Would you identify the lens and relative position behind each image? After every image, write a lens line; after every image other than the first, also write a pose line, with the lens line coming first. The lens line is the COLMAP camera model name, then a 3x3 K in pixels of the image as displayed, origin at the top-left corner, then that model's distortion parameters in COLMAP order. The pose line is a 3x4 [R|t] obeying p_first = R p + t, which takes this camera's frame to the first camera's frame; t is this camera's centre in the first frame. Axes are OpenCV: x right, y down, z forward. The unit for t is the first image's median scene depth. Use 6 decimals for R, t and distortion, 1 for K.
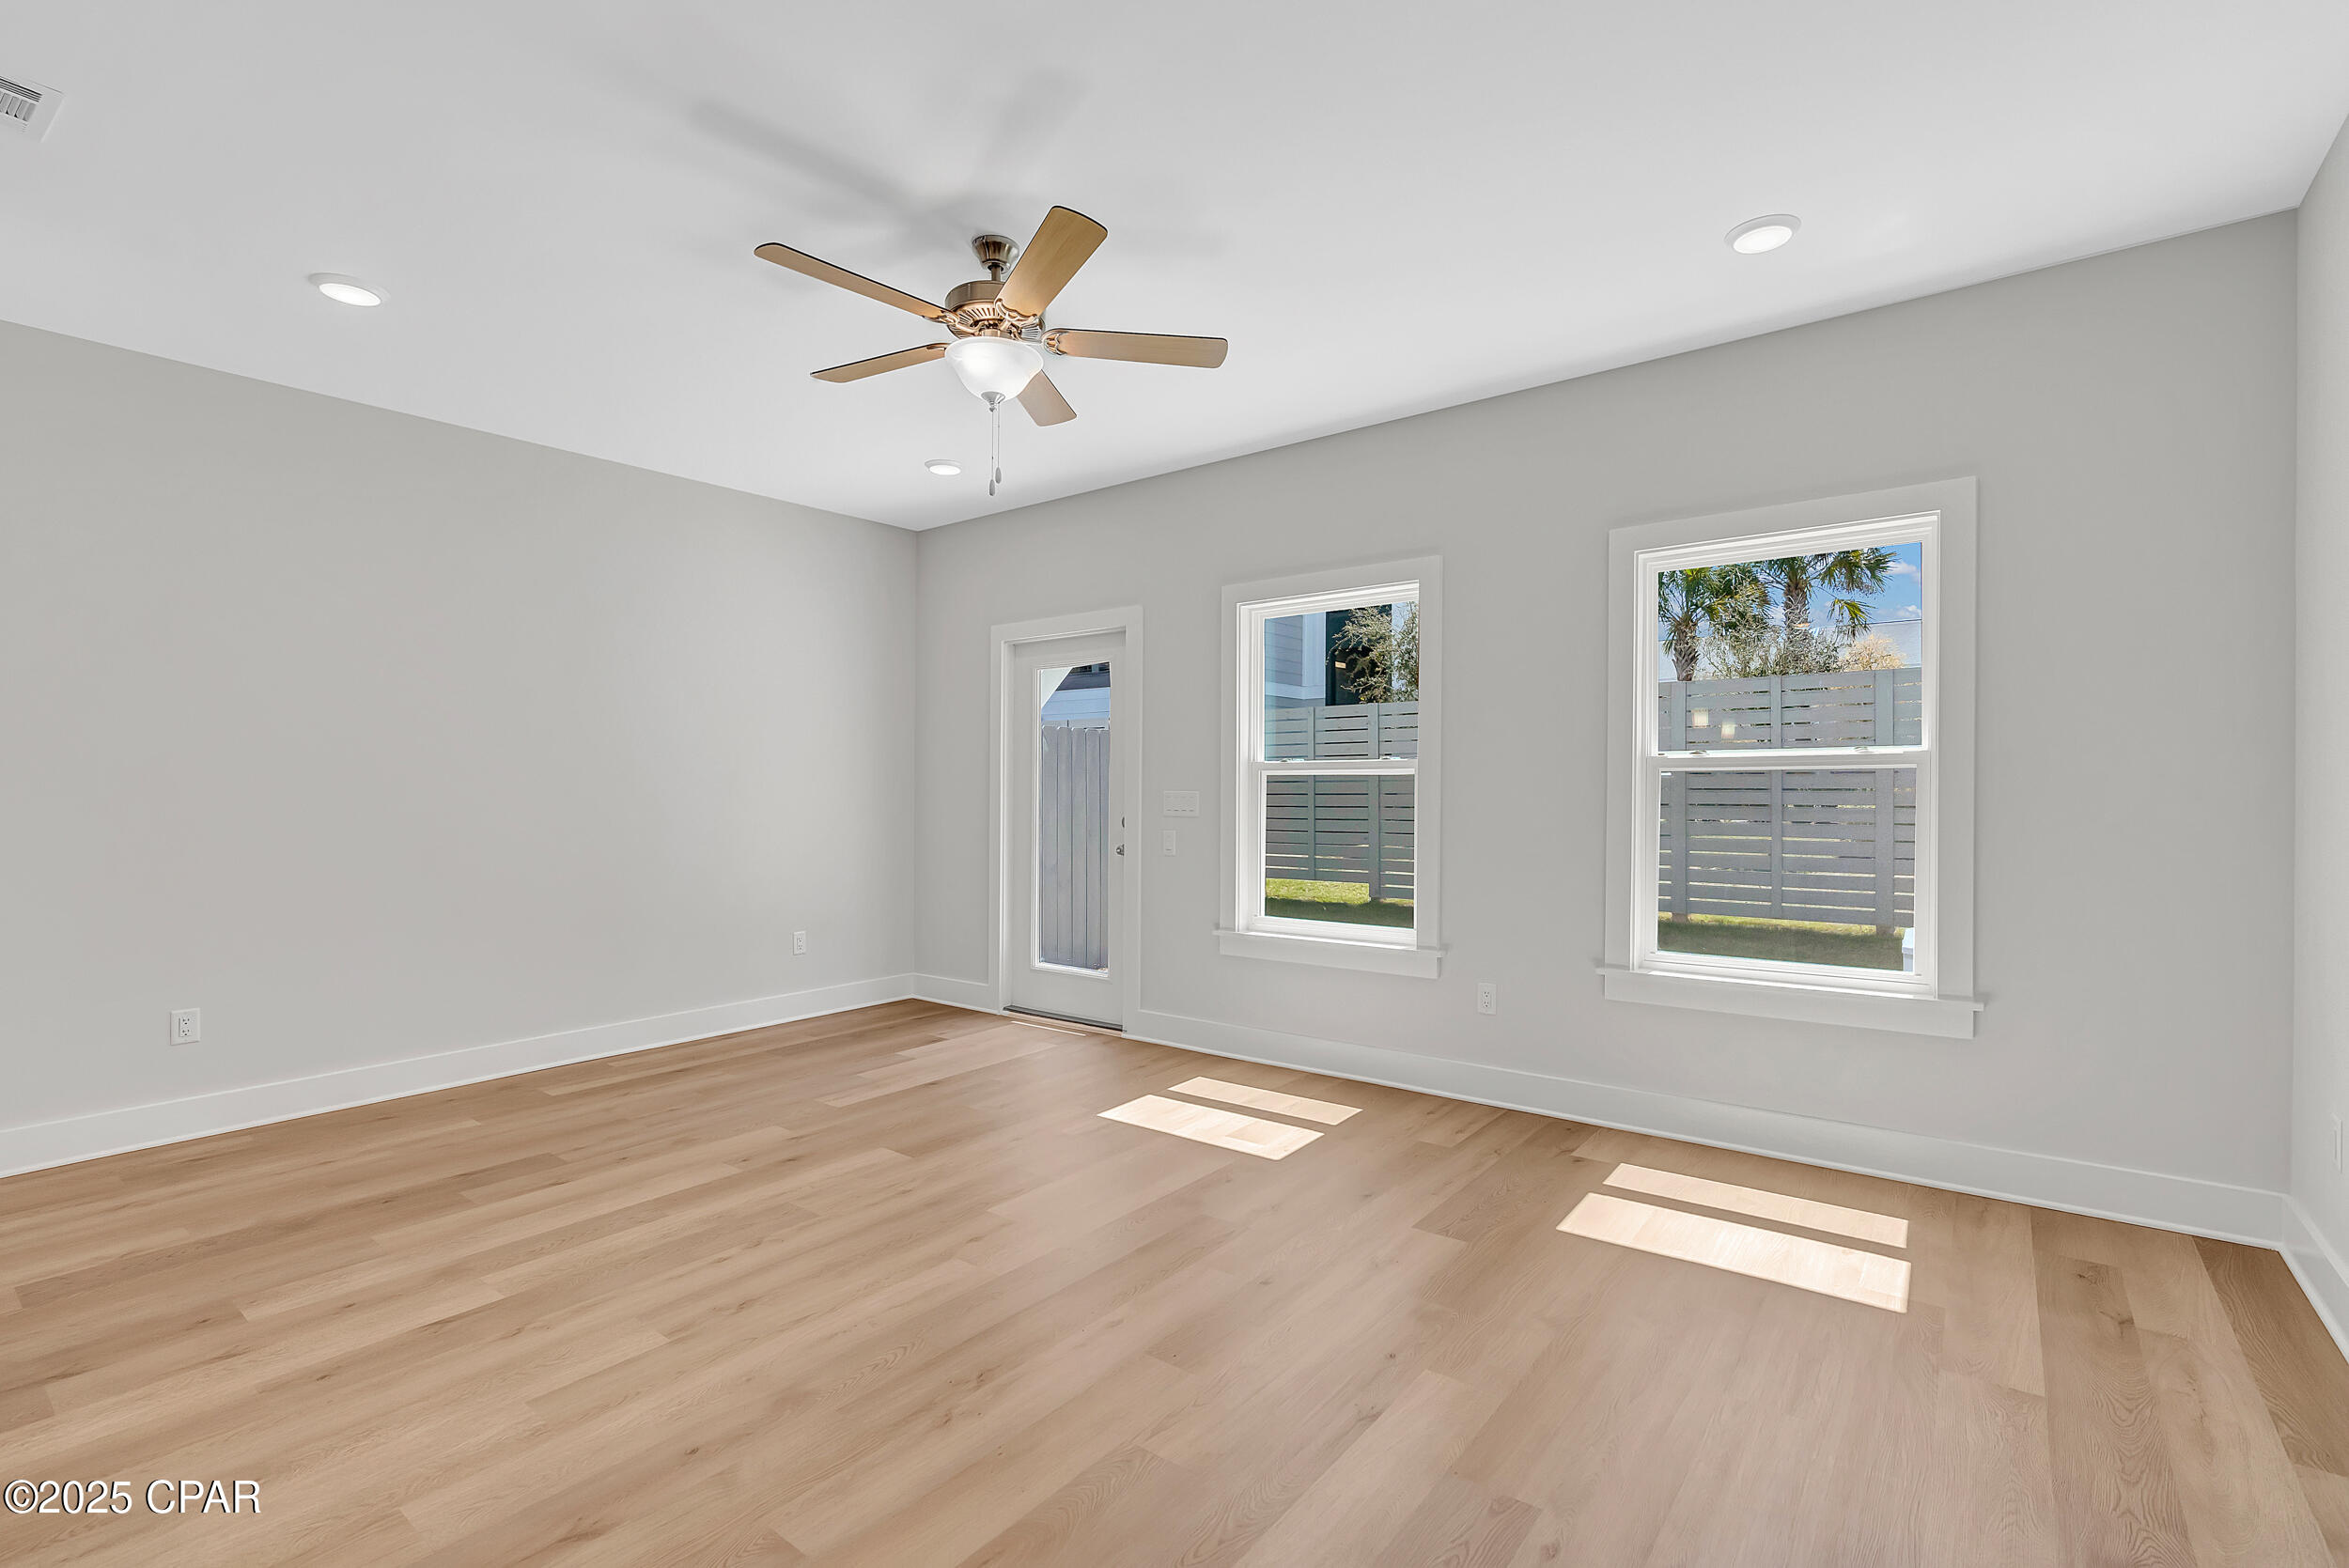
lens RADIAL K [[1055.8, 0, 1188.4], [0, 1055.8, 783.0], [0, 0, 1]] dist [-0.009719, 0.005181]
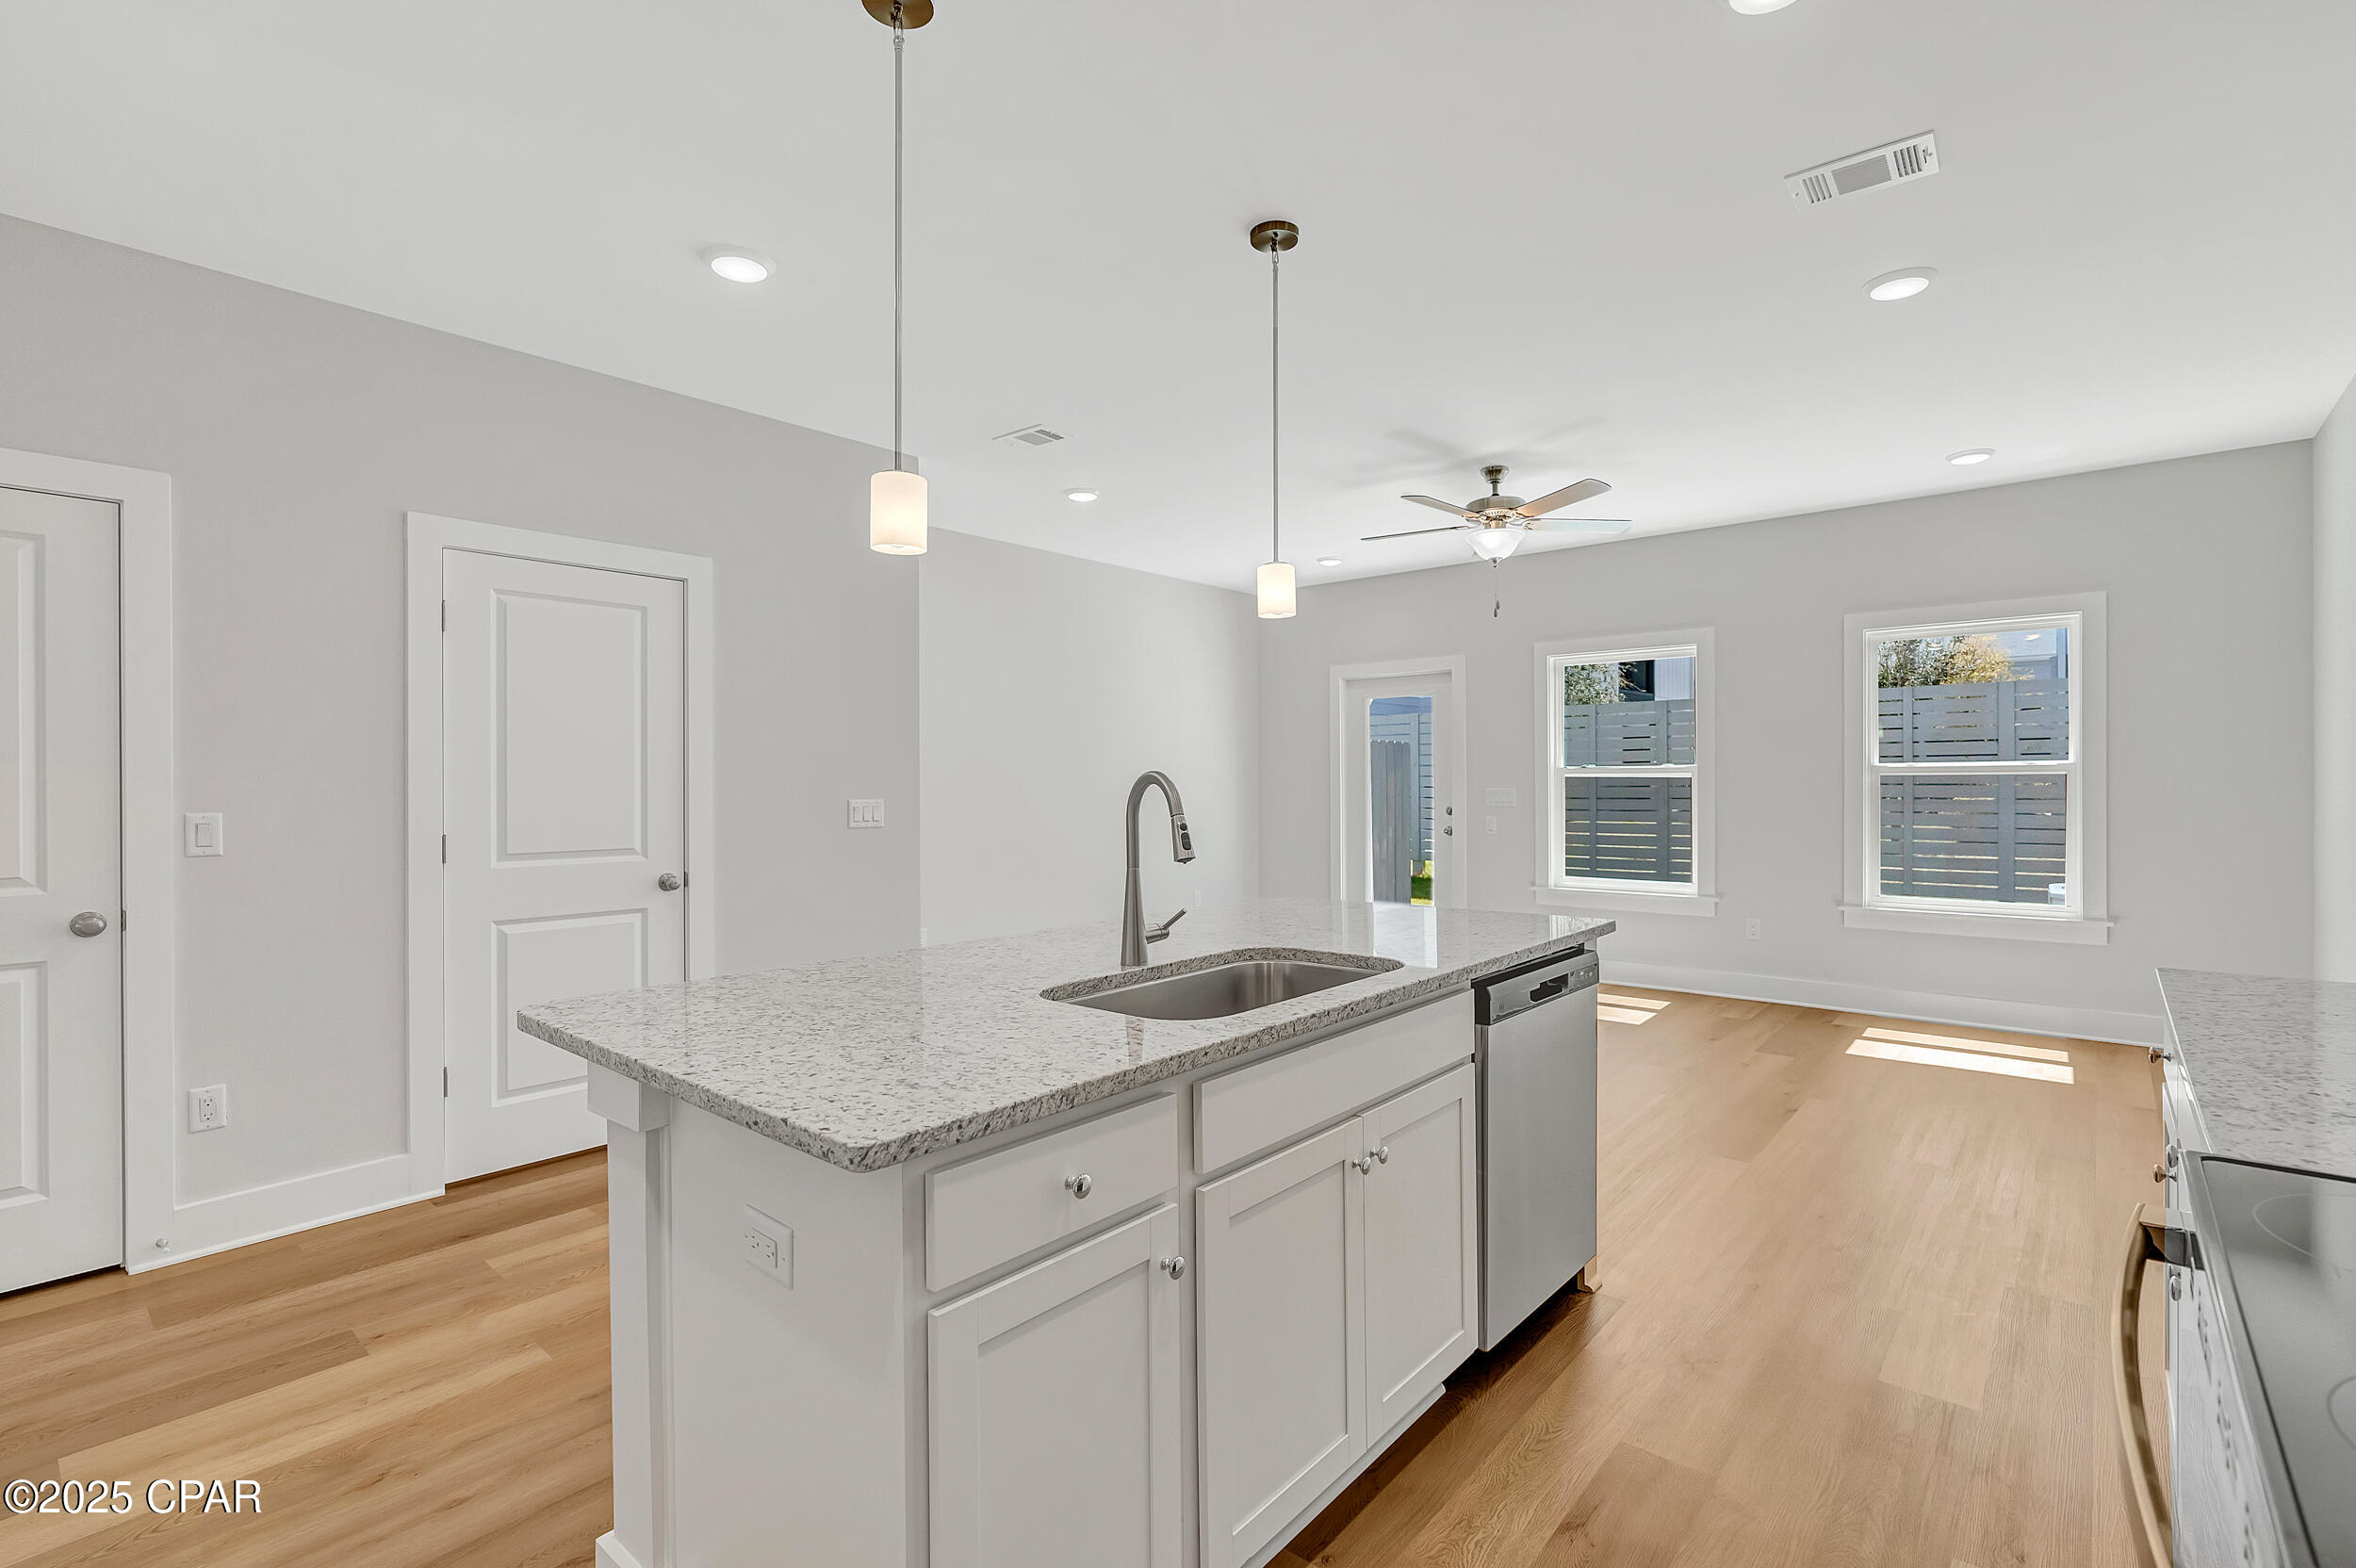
lens RADIAL K [[1059.0, 0, 1170.2], [0, 1059.0, 768.1], [0, 0, 1]] dist [-0.009719, 0.005181]
pose [[0.997623, -0.004411, -0.068766, -0.504930], [0.004009, 0.999974, -0.005982, -0.018437], [0.068790, 0.005693, 0.997615, -0.625404]]
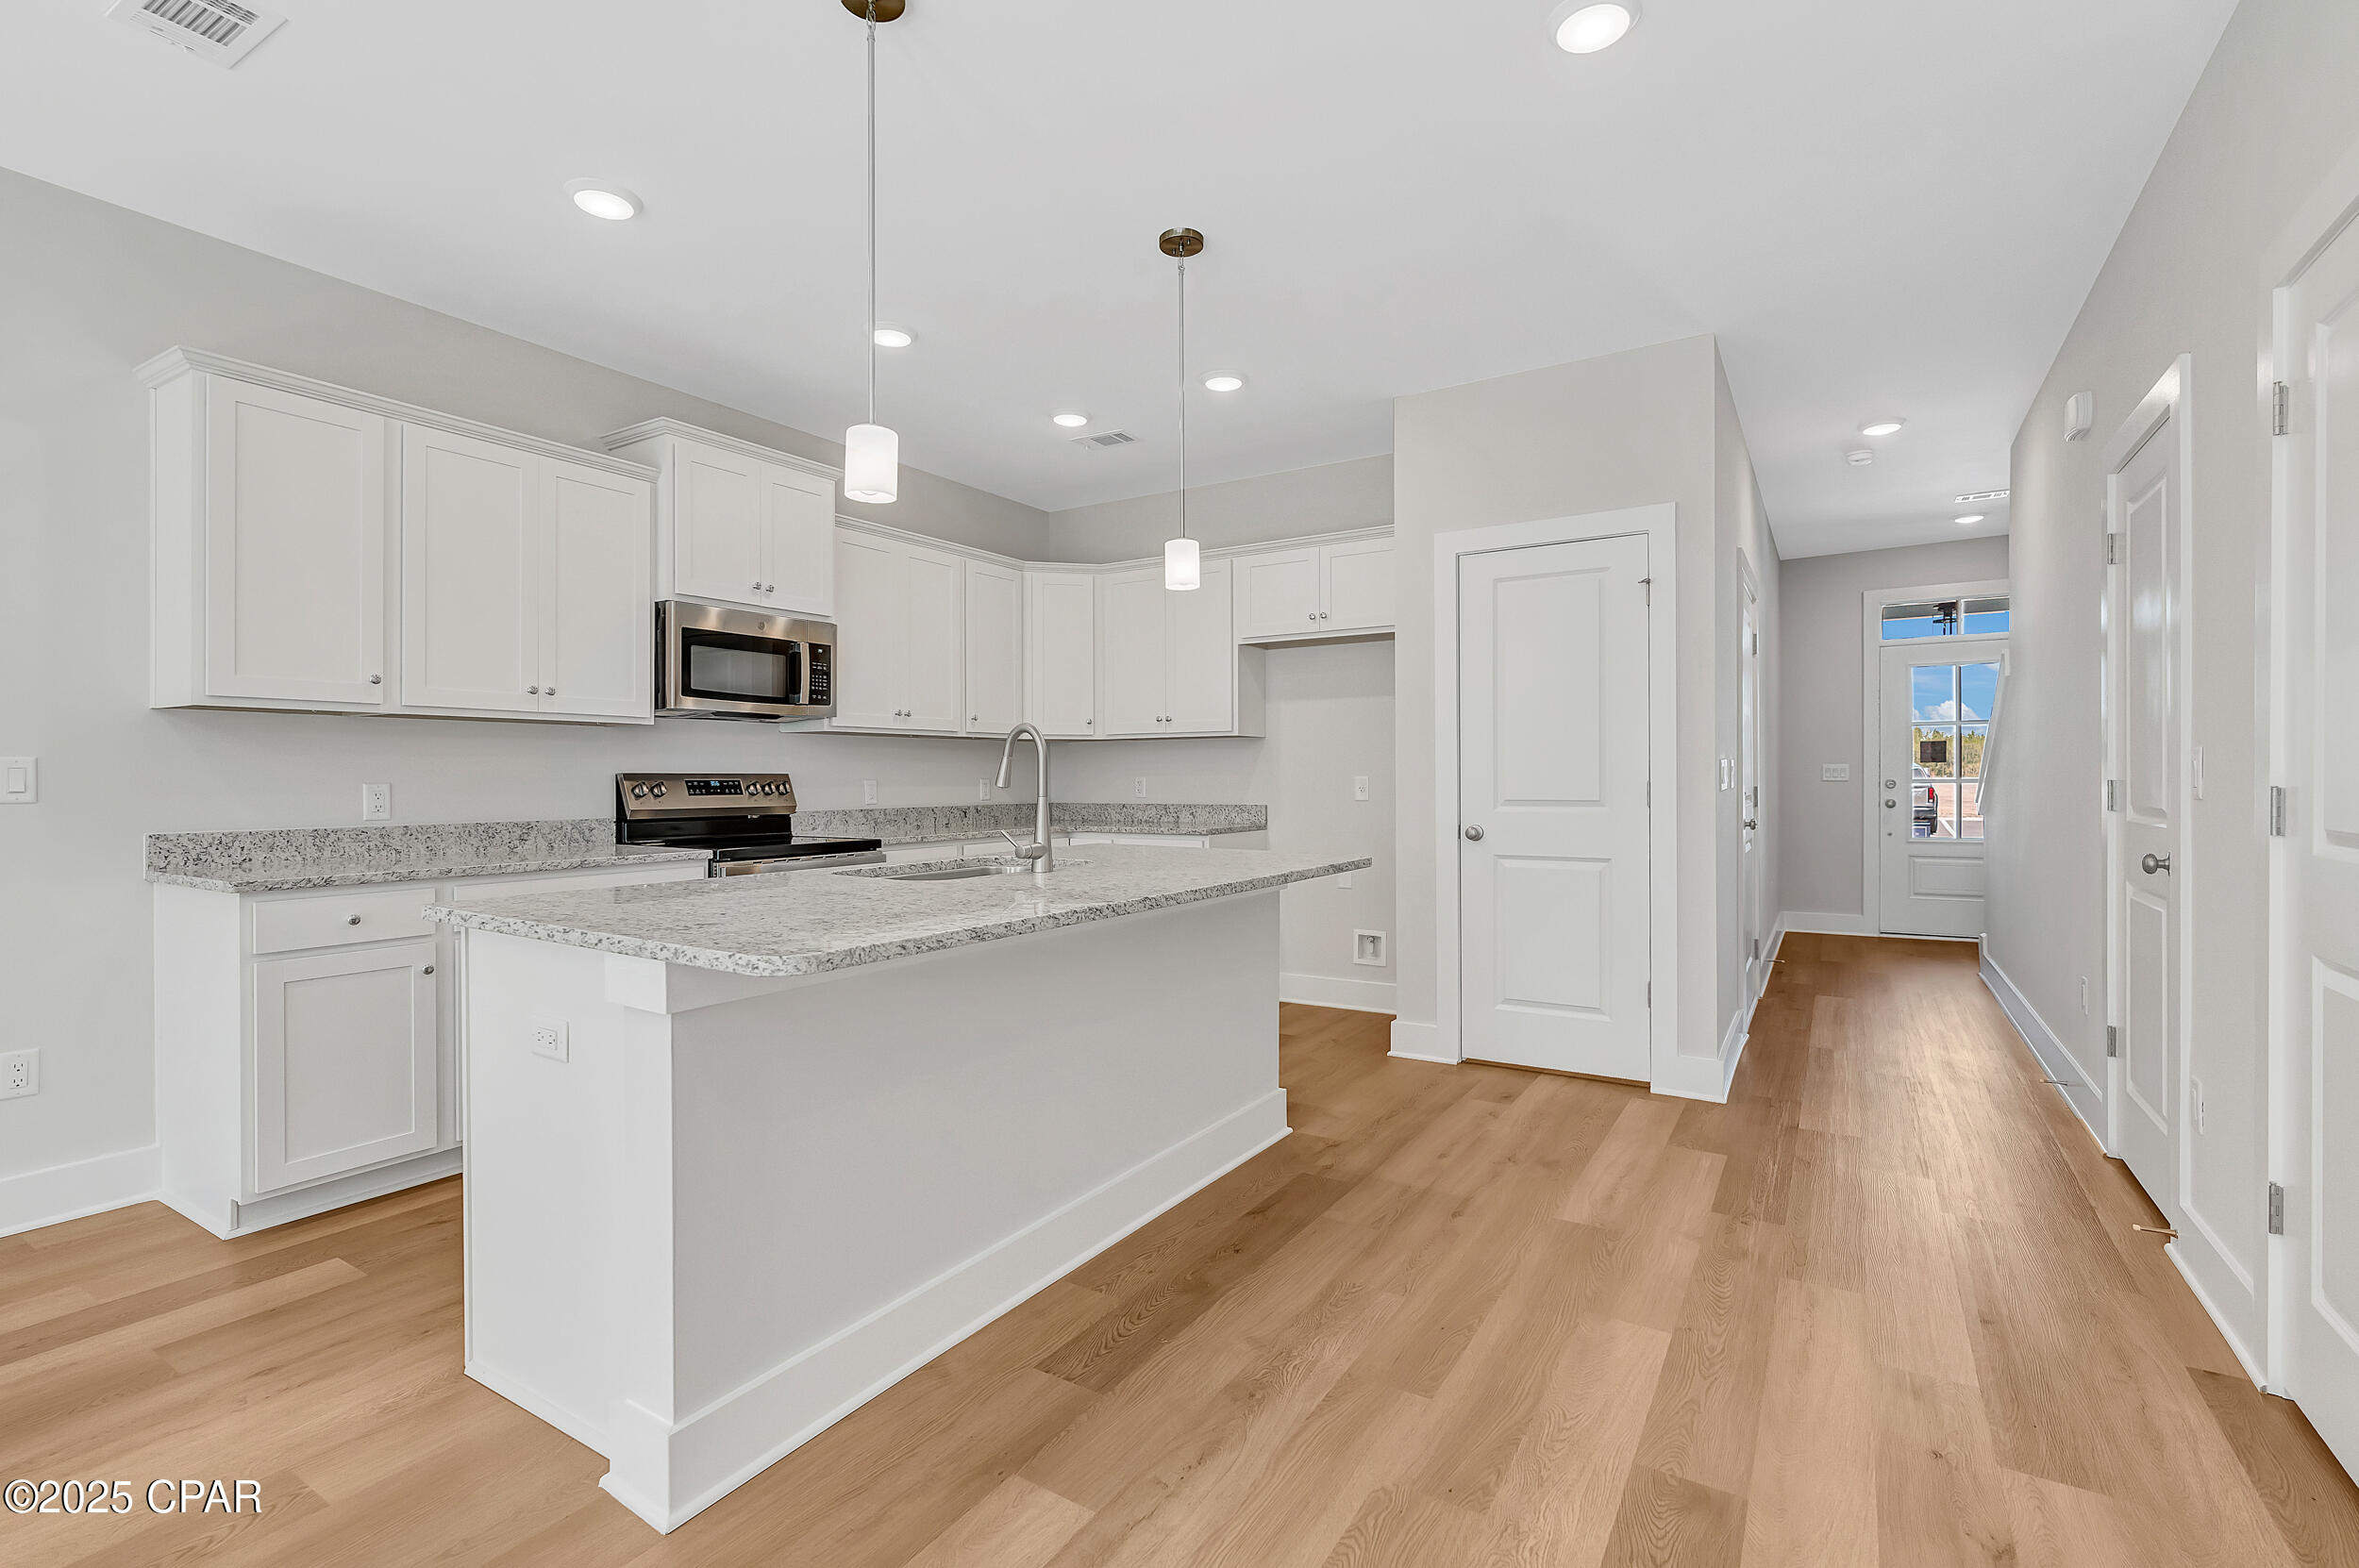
lens RADIAL K [[1060.3, 0, 1178.1], [0, 1060.3, 776.1], [0, 0, 1]] dist [-0.009719, 0.005181]
pose [[-0.995626, 0.008012, -0.093087, -0.597104], [0.008595, 0.999946, -0.005862, 0.025991], [0.093035, -0.006637, -0.995641, 0.820157]]
